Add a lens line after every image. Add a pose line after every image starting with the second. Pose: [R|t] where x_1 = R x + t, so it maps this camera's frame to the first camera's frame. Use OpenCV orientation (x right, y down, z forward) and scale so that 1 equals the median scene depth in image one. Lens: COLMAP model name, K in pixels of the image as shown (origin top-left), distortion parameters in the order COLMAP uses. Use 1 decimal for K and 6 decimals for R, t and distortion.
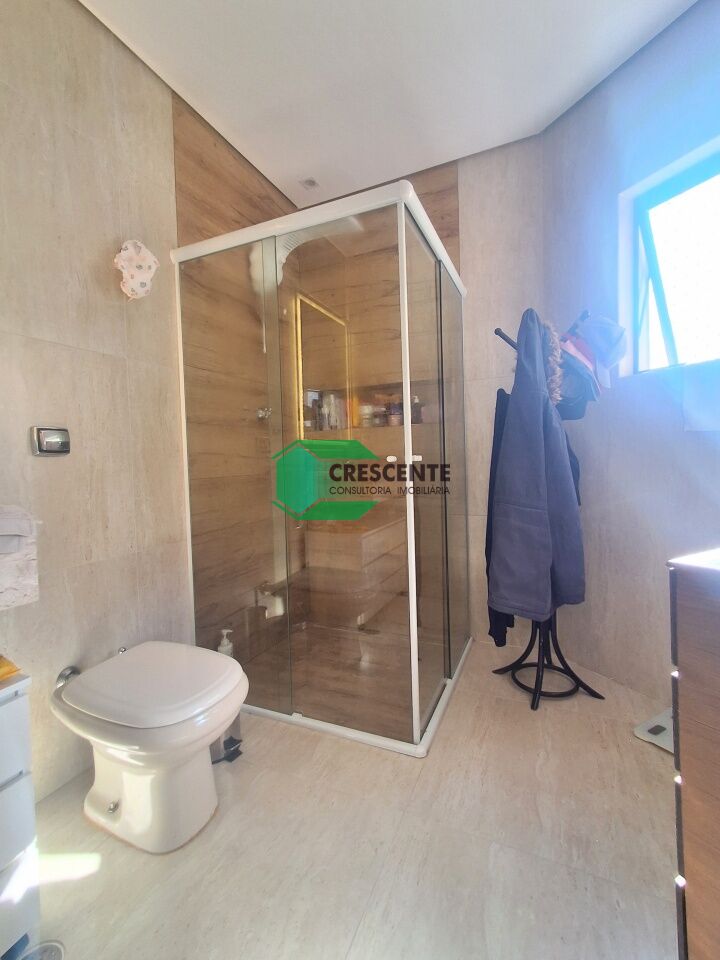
lens RADIAL K [[437.3, 0, 355.8], [0, 437.3, 475.3], [0, 0, 1]] dist [0.001144, 0.000924]
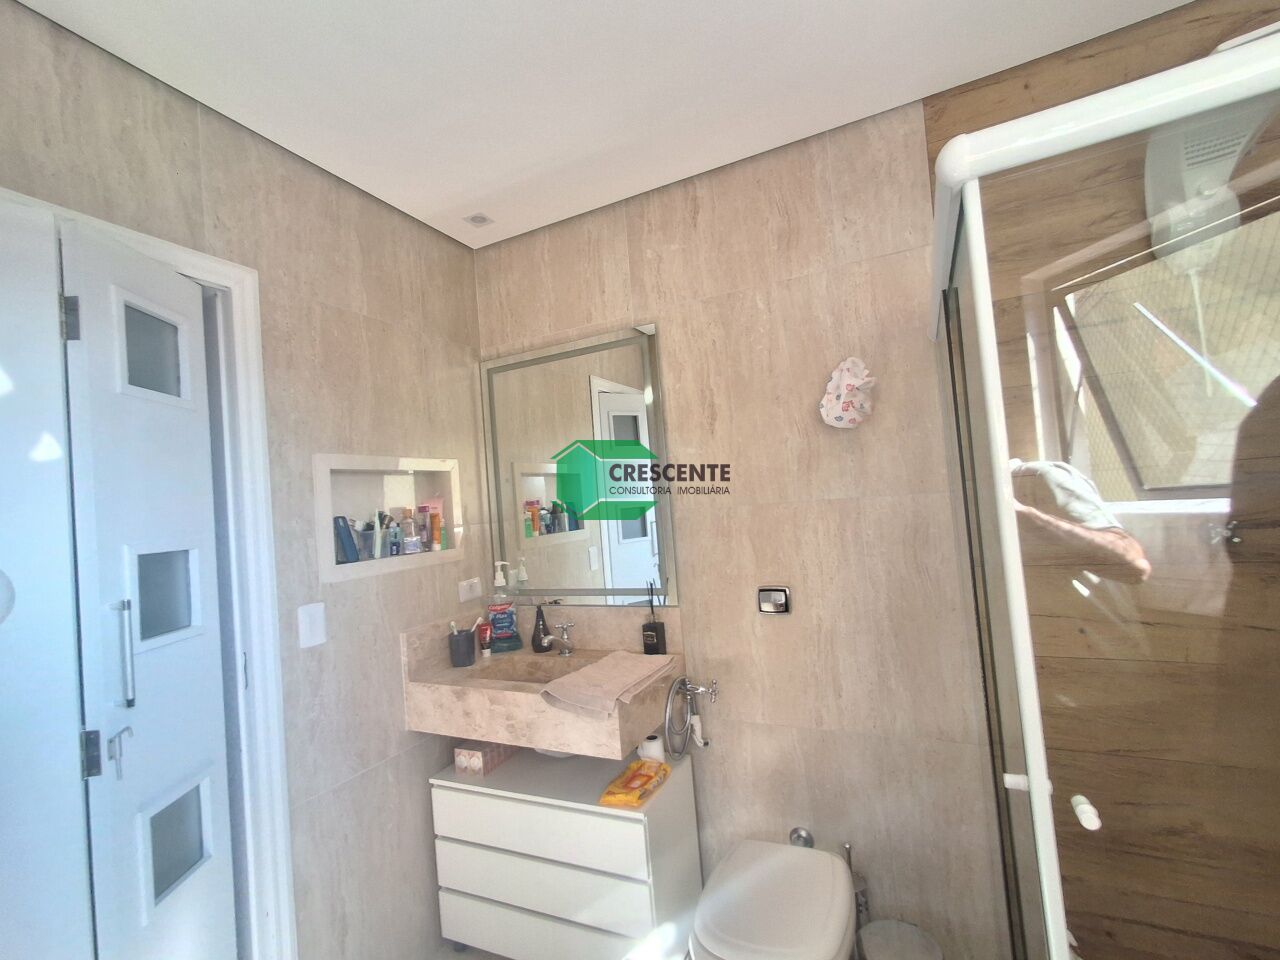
lens RADIAL K [[583.1, 0, 635.9], [0, 583.1, 483.1], [0, 0, 1]] dist [0.001144, 0.000924]
pose [[-0.022275, -0.004354, -0.999742, 0.624548], [0.039107, 0.999221, -0.005223, -0.323337], [0.998987, -0.039213, -0.022087, 0.636478]]
